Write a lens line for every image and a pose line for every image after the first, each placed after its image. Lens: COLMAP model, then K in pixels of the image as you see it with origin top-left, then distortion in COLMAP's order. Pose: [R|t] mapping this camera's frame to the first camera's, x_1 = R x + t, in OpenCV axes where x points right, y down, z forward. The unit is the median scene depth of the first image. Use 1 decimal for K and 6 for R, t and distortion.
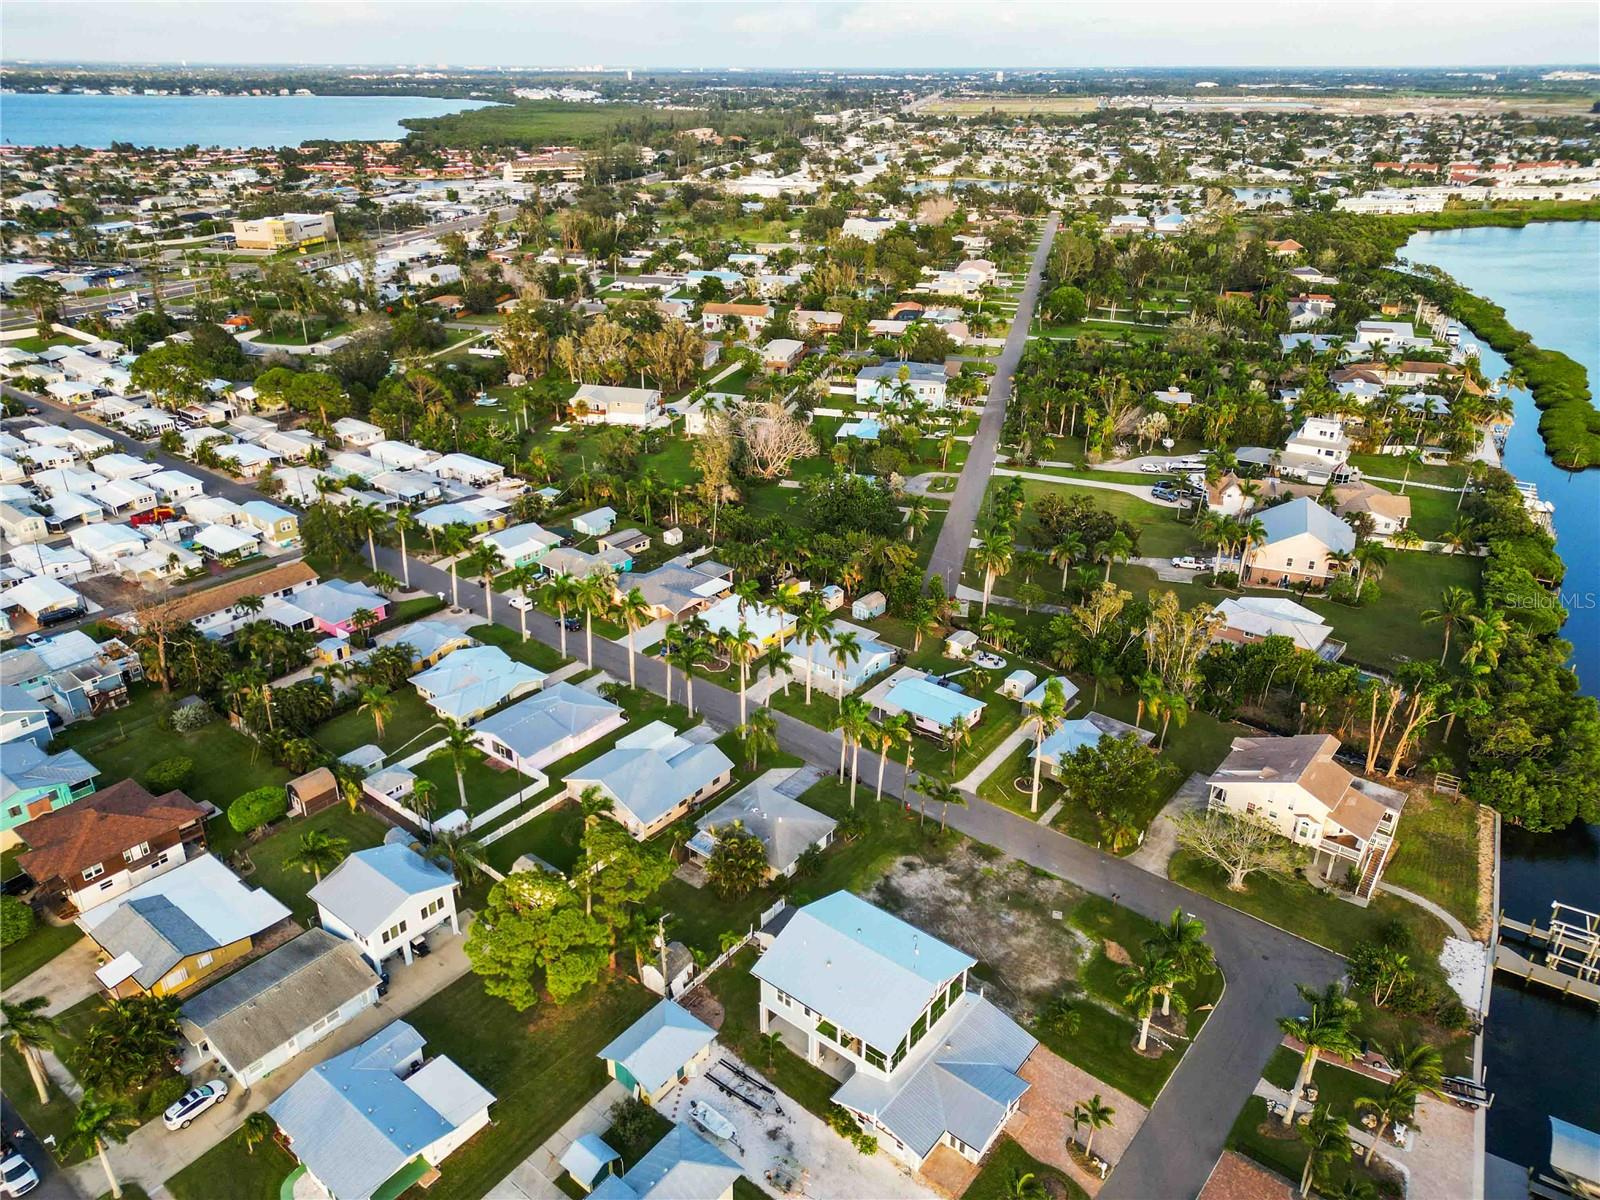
lens RADIAL K [[1120.3, 0, 800.4], [0, 1120.3, 590.8], [0, 0, 1]] dist [0.067413, -0.054969]
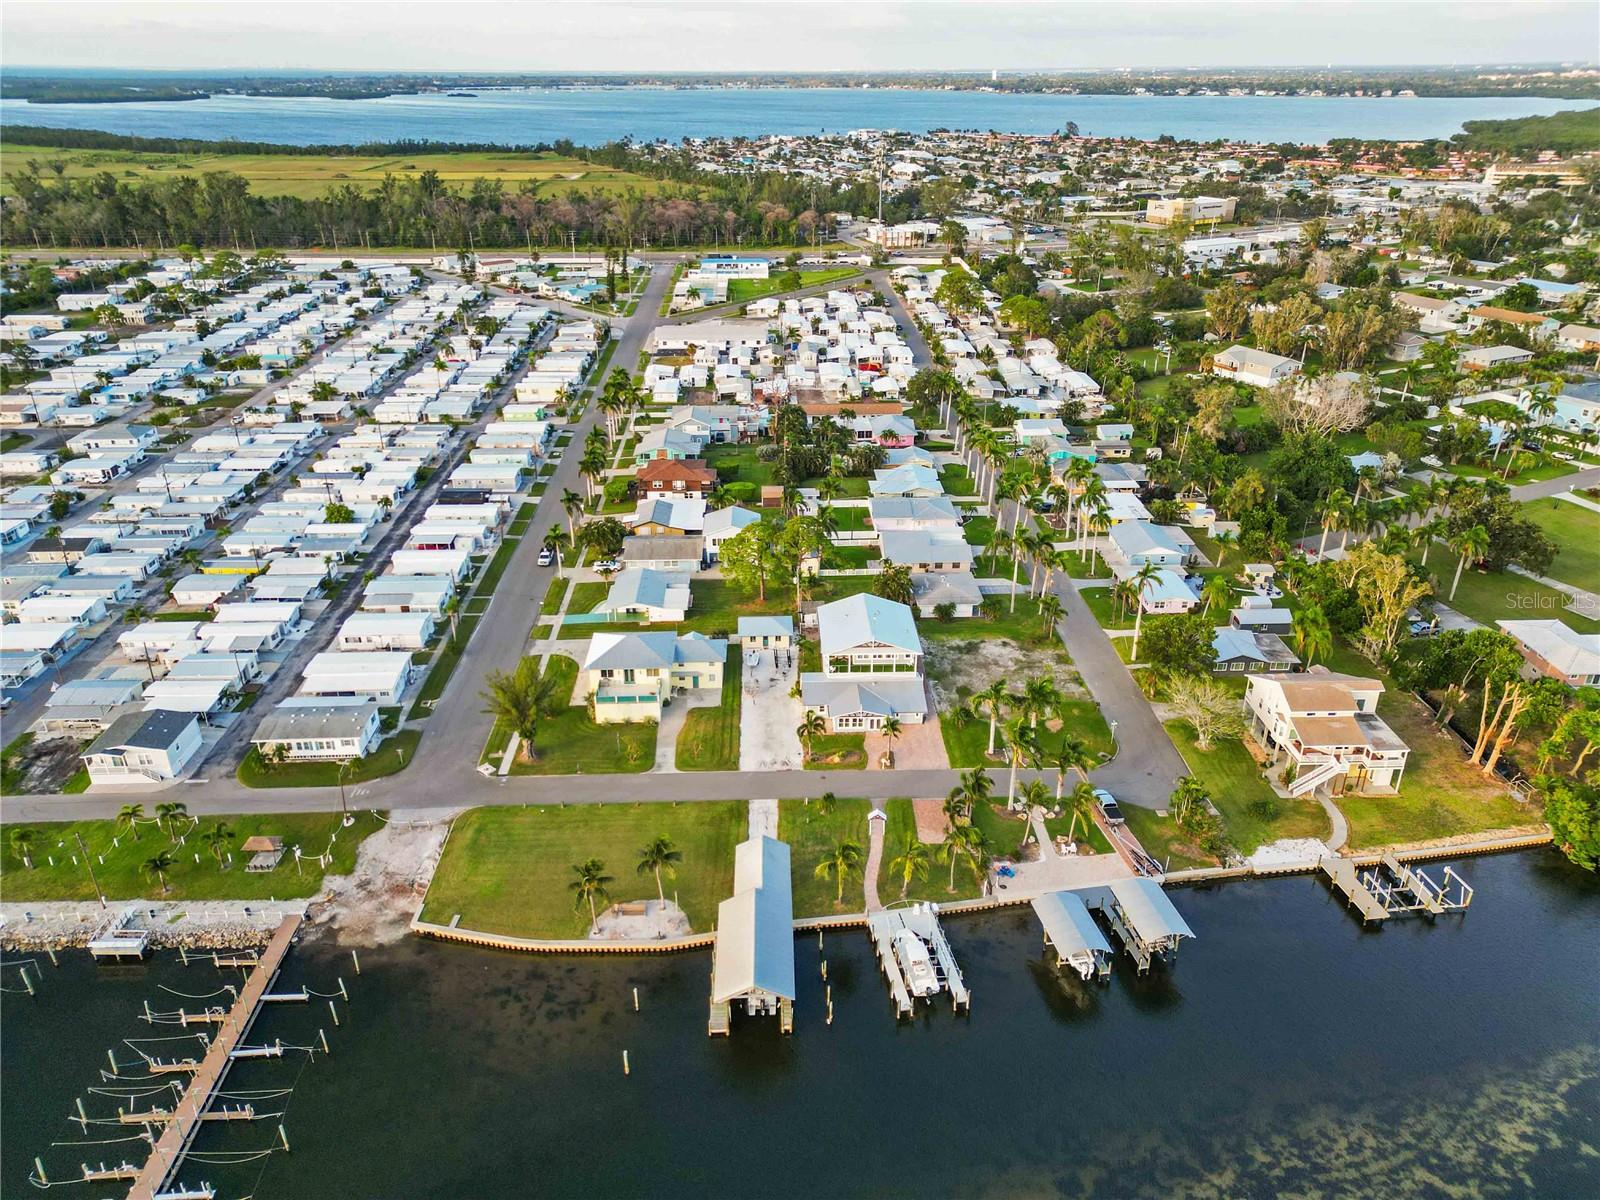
lens RADIAL K [[1120.3, 0, 796.5], [0, 1120.3, 598.6], [0, 0, 1]] dist [0.067413, -0.054969]
pose [[0.647620, 0.320395, -0.691329, 0.441043], [-0.317819, 0.938190, 0.137078, 0.043882], [0.692517, 0.130943, 0.709418, -0.080868]]
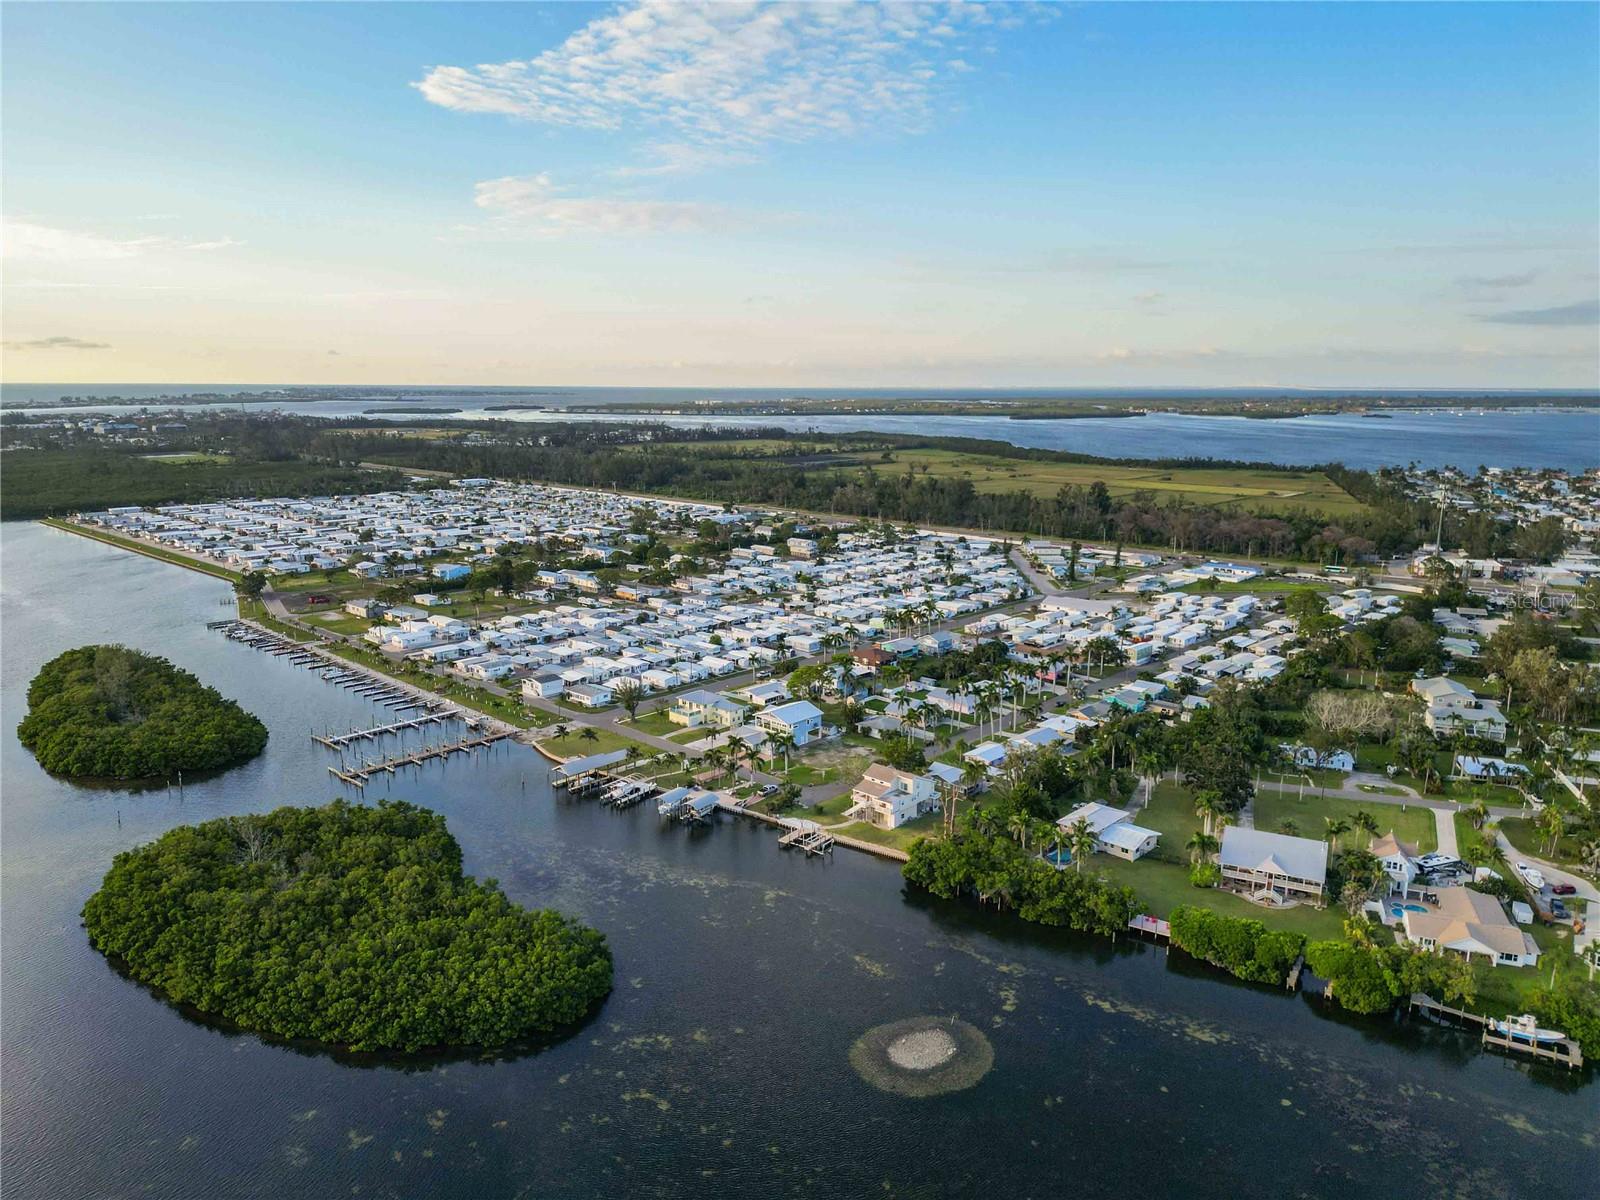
lens RADIAL K [[1120.3, 0, 782.4], [0, 1120.3, 594.8], [0, 0, 1]] dist [0.067413, -0.054969]
pose [[-0.092681, 0.182228, -0.978878, 1.256606], [-0.423055, 0.882751, 0.204388, -0.243510], [0.901352, 0.433062, -0.004722, 0.353082]]
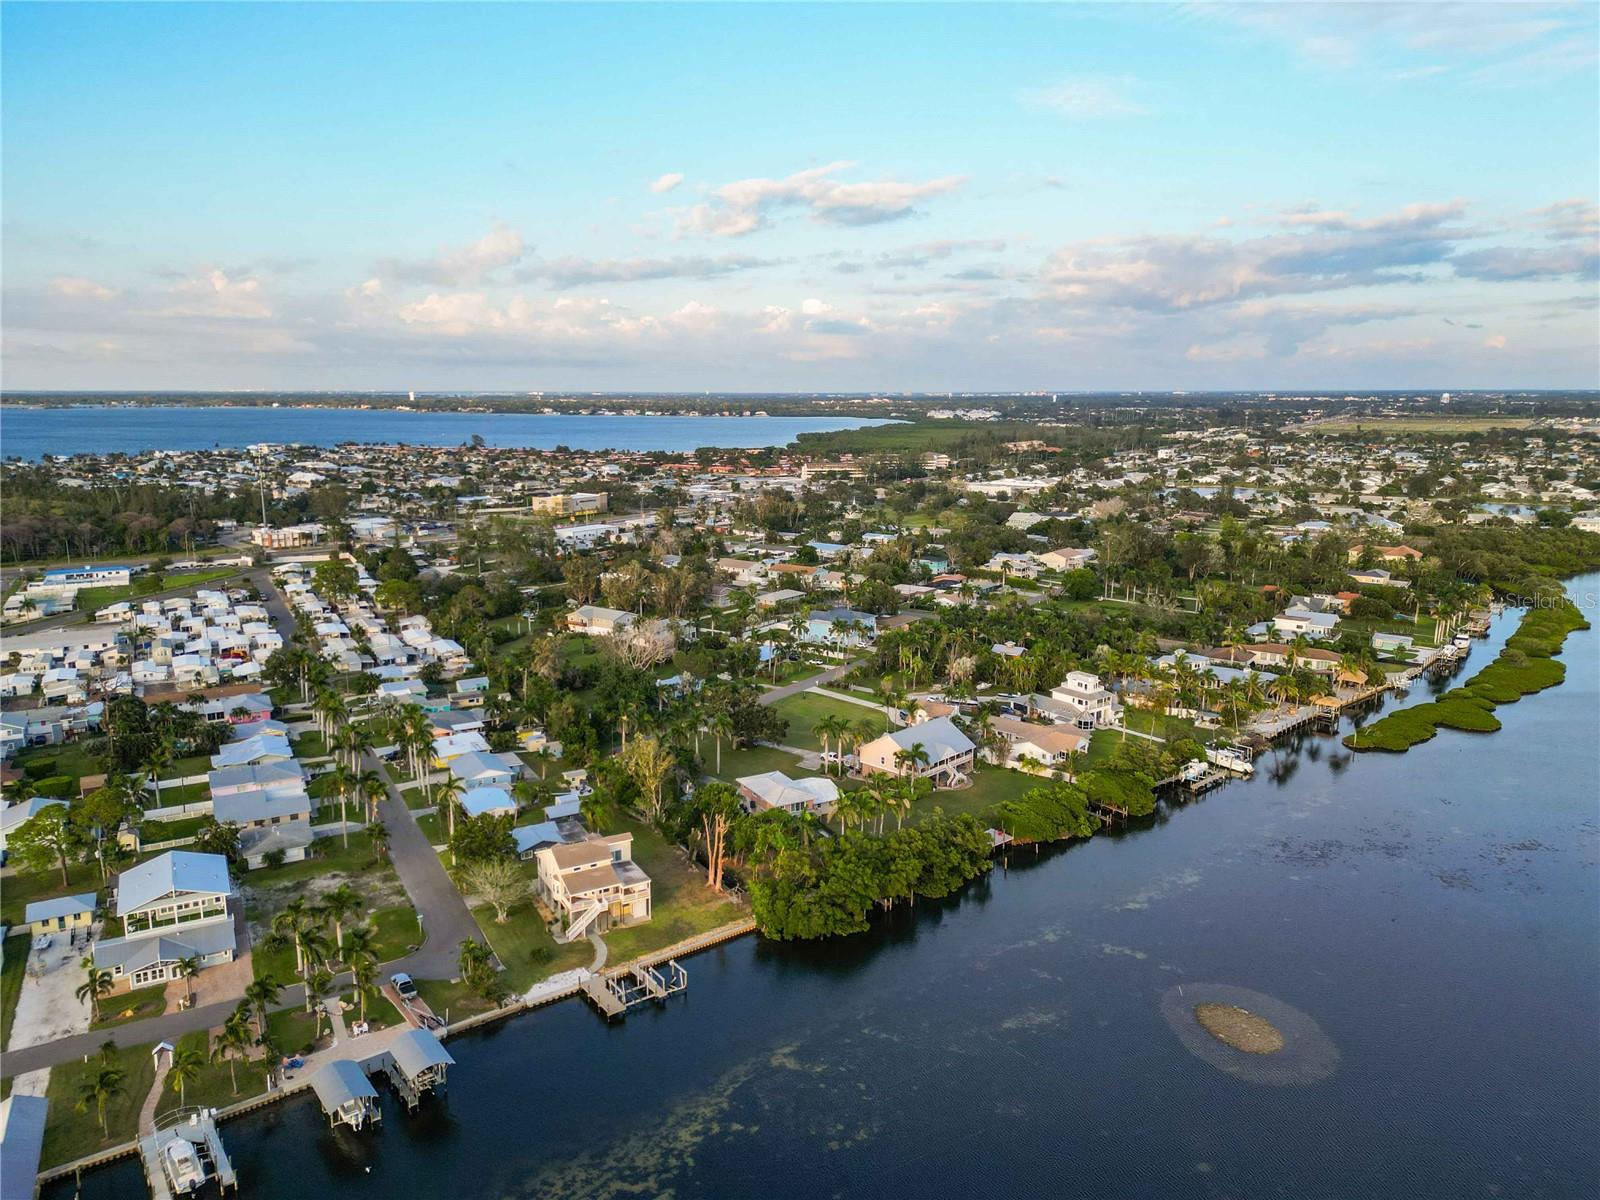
lens RADIAL K [[1120.3, 0, 804.0], [0, 1120.3, 594.8], [0, 0, 1]] dist [0.067413, -0.054969]
pose [[0.926577, 0.065861, -0.370293, 0.606320], [-0.157078, 0.962337, -0.221889, 0.063578], [0.341732, 0.263762, 0.902025, -0.112619]]
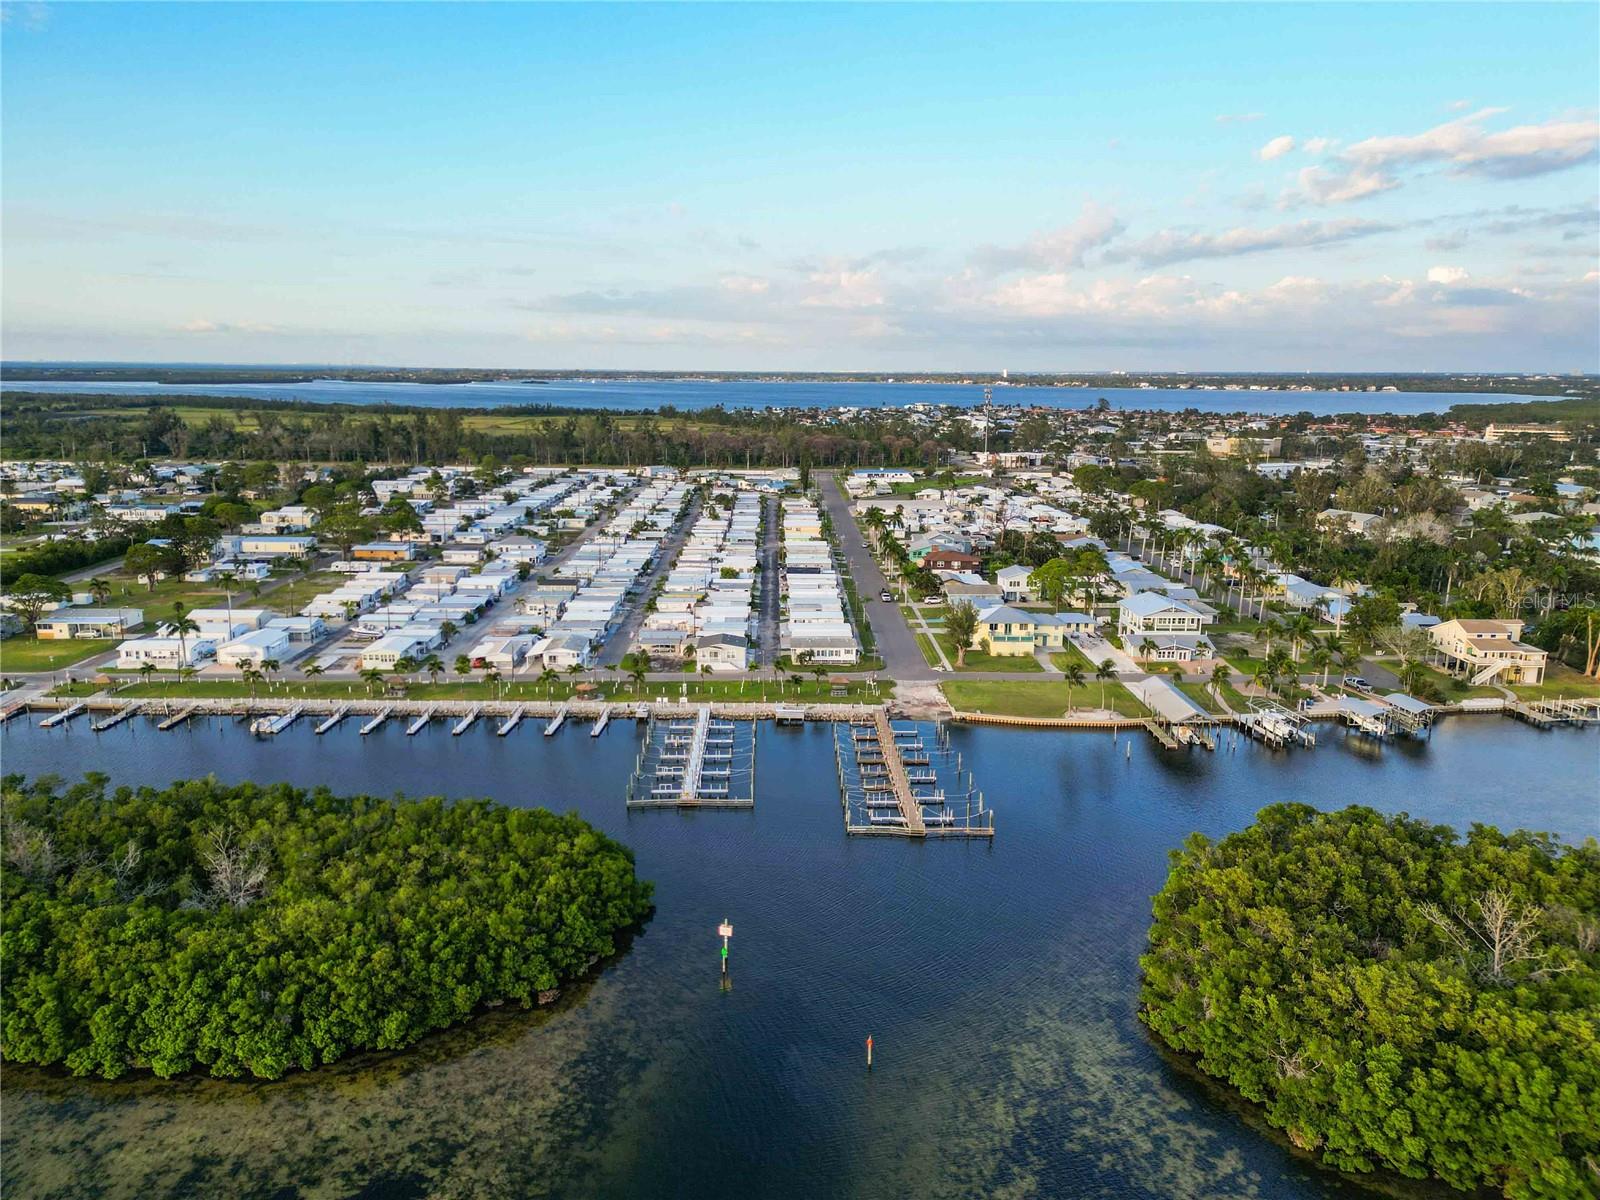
lens RADIAL K [[1120.3, 0, 793.6], [0, 1120.3, 591.8], [0, 0, 1]] dist [0.067413, -0.054969]
pose [[0.635362, 0.153497, -0.756805, 0.560323], [-0.332419, 0.938958, -0.088635, 0.315407], [0.697002, 0.307892, 0.647603, -0.447596]]
